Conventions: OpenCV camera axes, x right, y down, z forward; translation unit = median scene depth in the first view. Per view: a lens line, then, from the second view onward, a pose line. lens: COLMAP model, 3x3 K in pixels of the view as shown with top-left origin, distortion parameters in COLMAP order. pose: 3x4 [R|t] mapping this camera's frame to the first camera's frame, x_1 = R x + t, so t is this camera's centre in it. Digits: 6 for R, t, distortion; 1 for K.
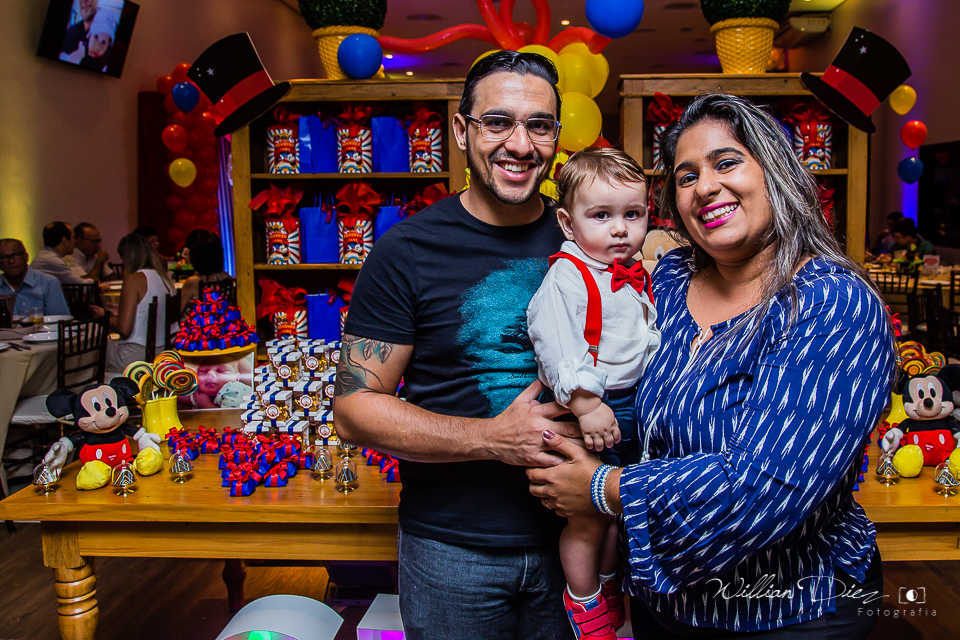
lens RADIAL K [[778.0, 0, 487.0], [0, 778.0, 328.4], [0, 0, 1]] dist [0.005227, -0.003375]
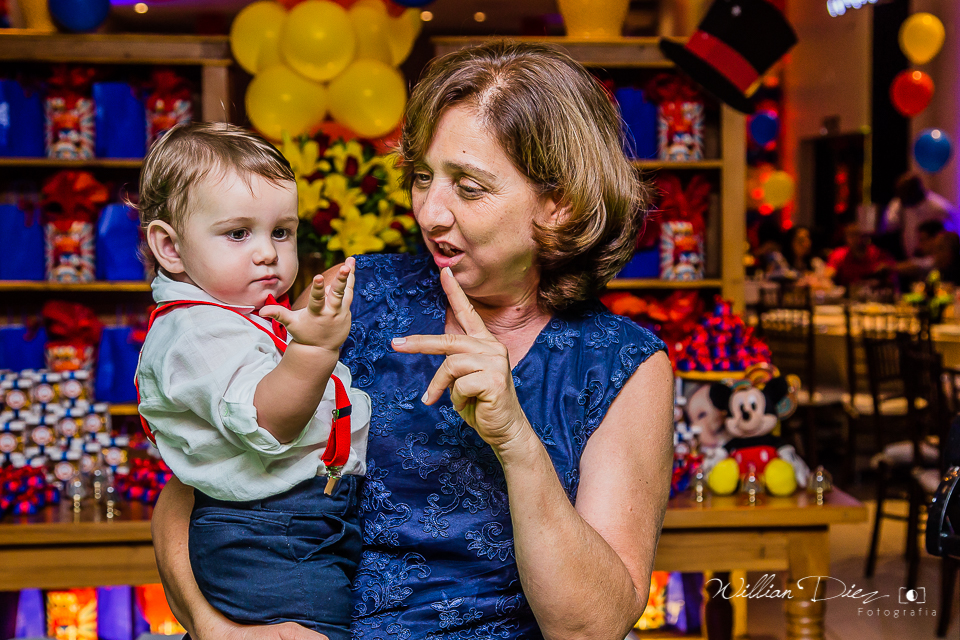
lens RADIAL K [[1501.0, 0, 482.2], [0, 1501.0, 316.1], [0, 0, 1]] dist [0.049051, 0.000000]
pose [[0.986489, -0.006601, 0.163694, -0.021904], [0.020570, 0.996271, -0.083787, 0.074186], [-0.162531, 0.086022, 0.982947, -0.440108]]
